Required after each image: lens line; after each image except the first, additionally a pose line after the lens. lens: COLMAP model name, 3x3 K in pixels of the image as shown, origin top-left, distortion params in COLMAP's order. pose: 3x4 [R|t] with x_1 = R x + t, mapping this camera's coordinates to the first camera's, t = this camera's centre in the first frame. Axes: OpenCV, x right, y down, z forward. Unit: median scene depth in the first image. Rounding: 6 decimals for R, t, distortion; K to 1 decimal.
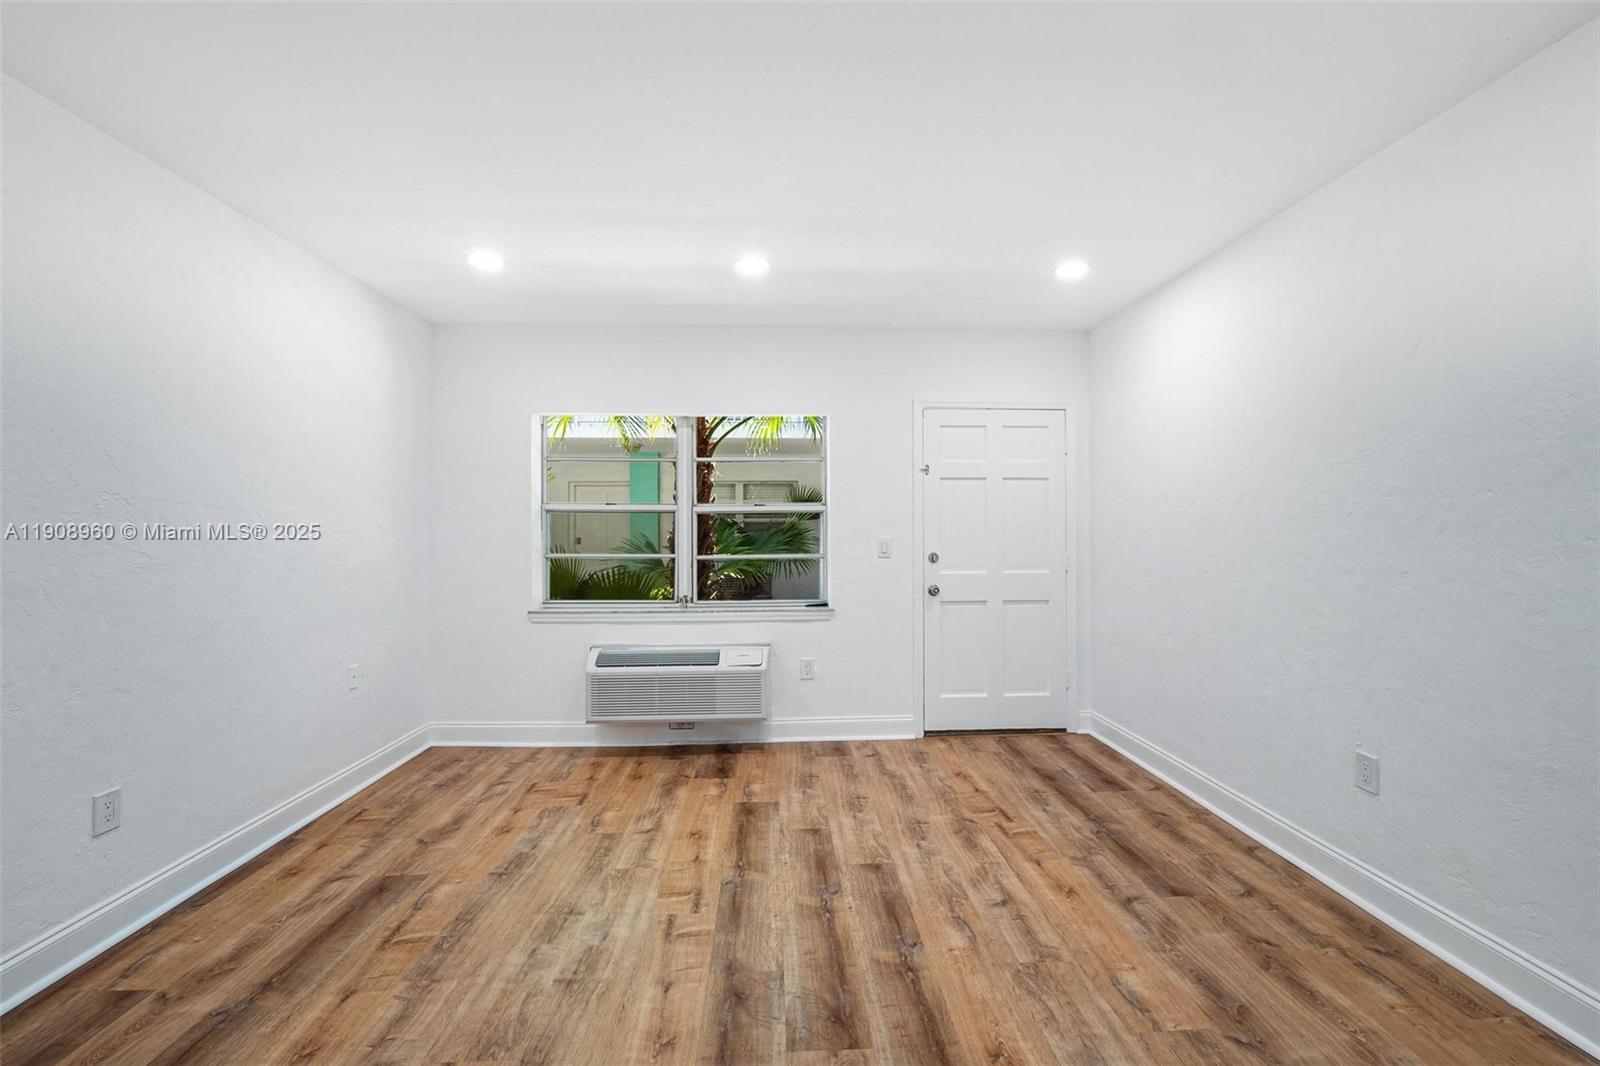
lens RADIAL K [[662.4, 0, 799.9], [0, 662.4, 532.5], [0, 0, 1]] dist [-0.003250, -0.000239]
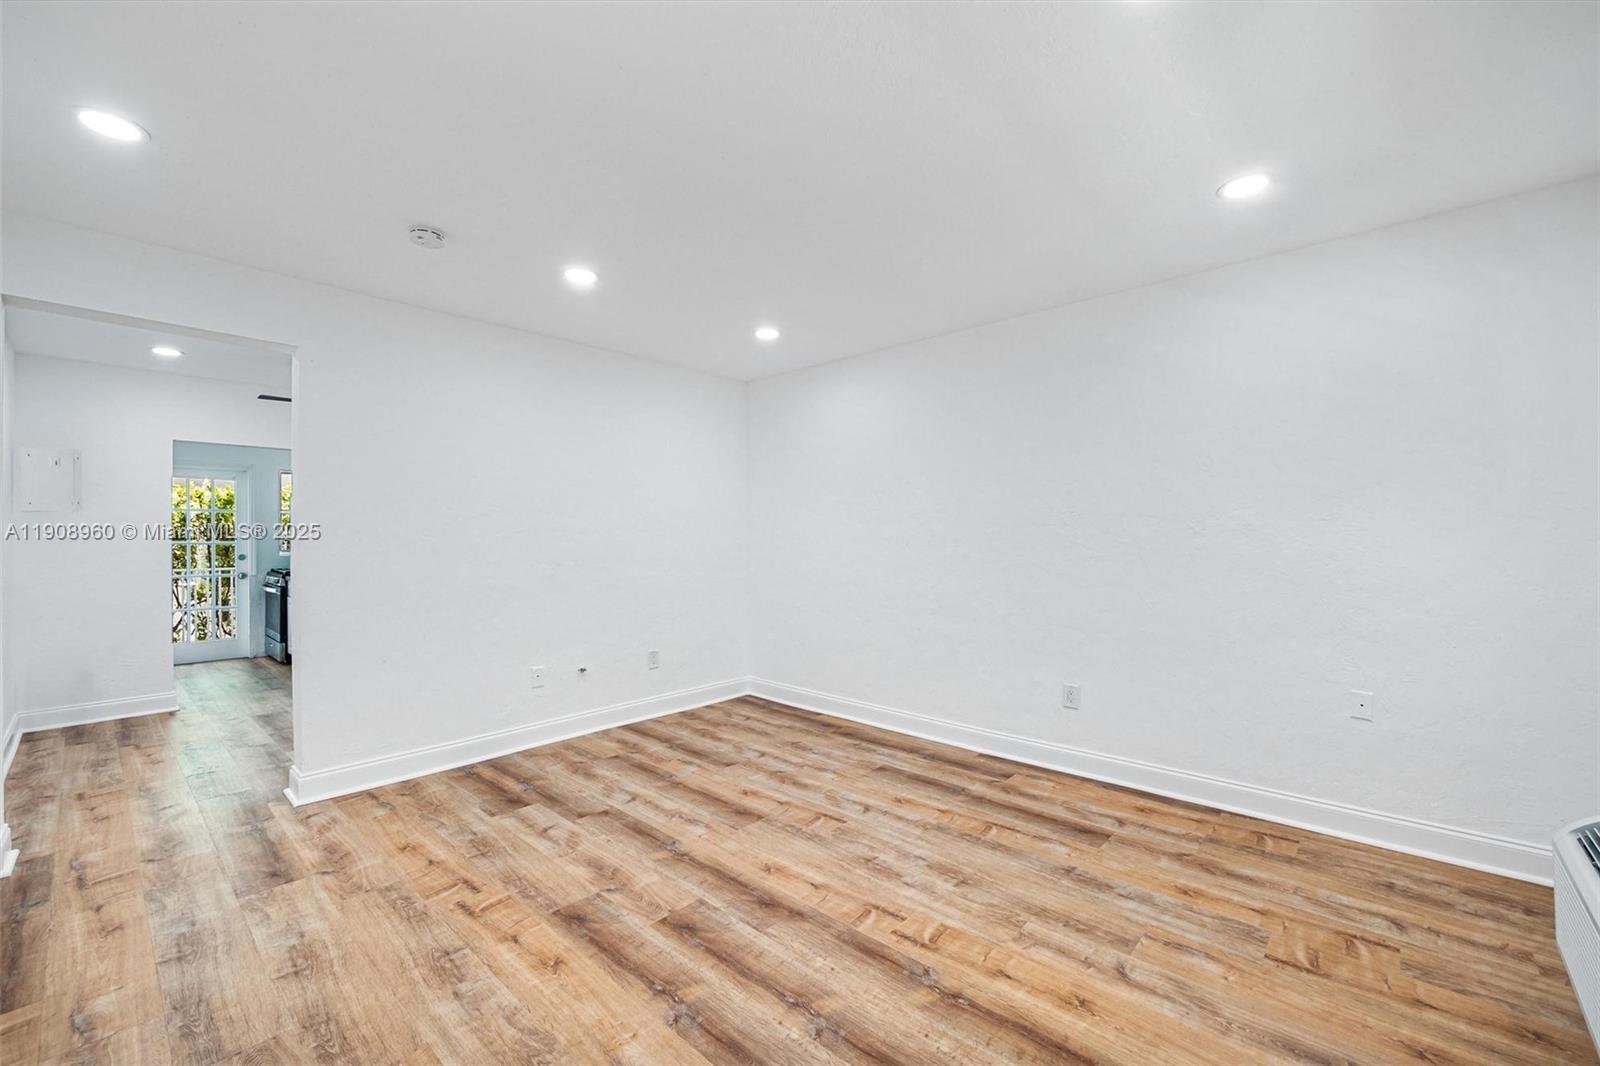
lens RADIAL K [[662.4, 0, 829.2], [0, 662.4, 562.0], [0, 0, 1]] dist [-0.003250, -0.000239]
pose [[-0.687985, 0.029928, -0.725107, 0.616927], [0.003905, 0.999288, 0.037539, -0.000563], [0.725714, 0.022994, -0.687612, 1.656395]]
